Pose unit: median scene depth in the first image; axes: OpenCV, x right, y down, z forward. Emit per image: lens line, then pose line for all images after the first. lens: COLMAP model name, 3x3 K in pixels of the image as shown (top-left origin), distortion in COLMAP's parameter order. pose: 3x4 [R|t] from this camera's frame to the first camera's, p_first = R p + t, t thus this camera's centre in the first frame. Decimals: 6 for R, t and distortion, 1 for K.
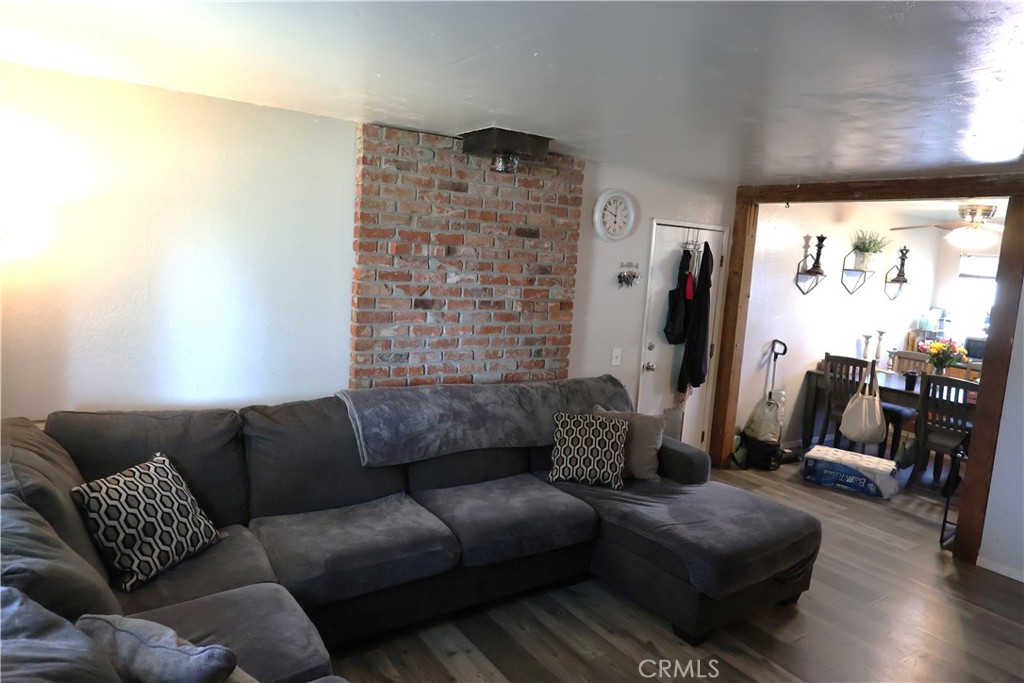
lens RADIAL K [[661.2, 0, 512.9], [0, 661.2, 343.8], [0, 0, 1]] dist [0.010135, -0.008880]
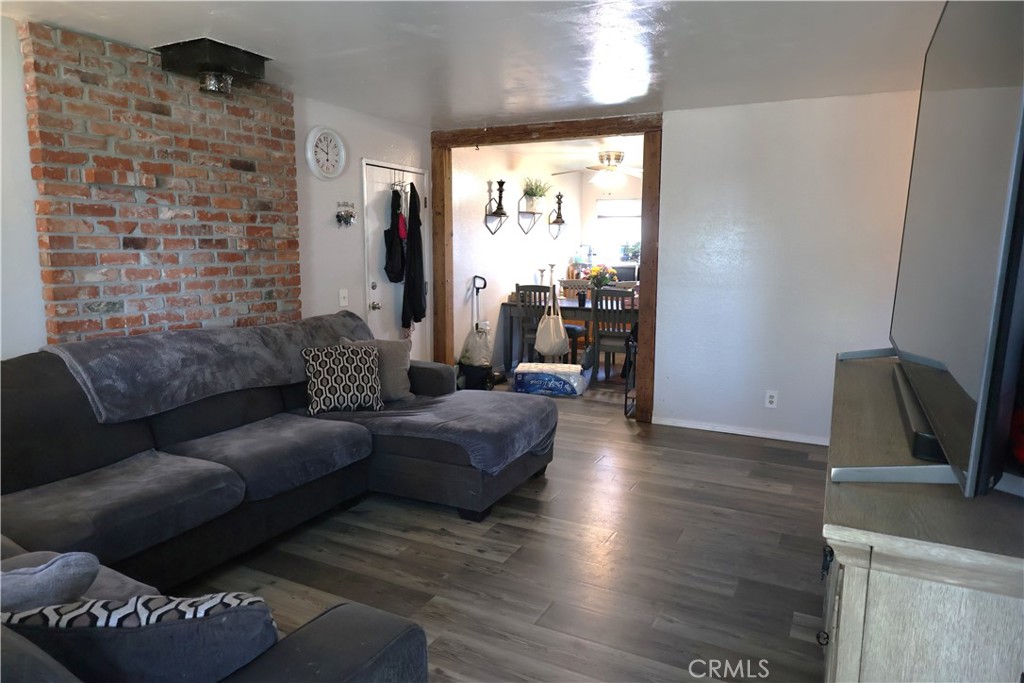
lens RADIAL K [[661.2, 0, 511.5], [0, 661.2, 342.4], [0, 0, 1]] dist [0.010135, -0.008880]
pose [[0.874763, -0.128297, 0.467257, -0.114933], [0.118355, 0.991675, 0.050715, 0.077609], [-0.469873, 0.010939, 0.882666, -0.005628]]
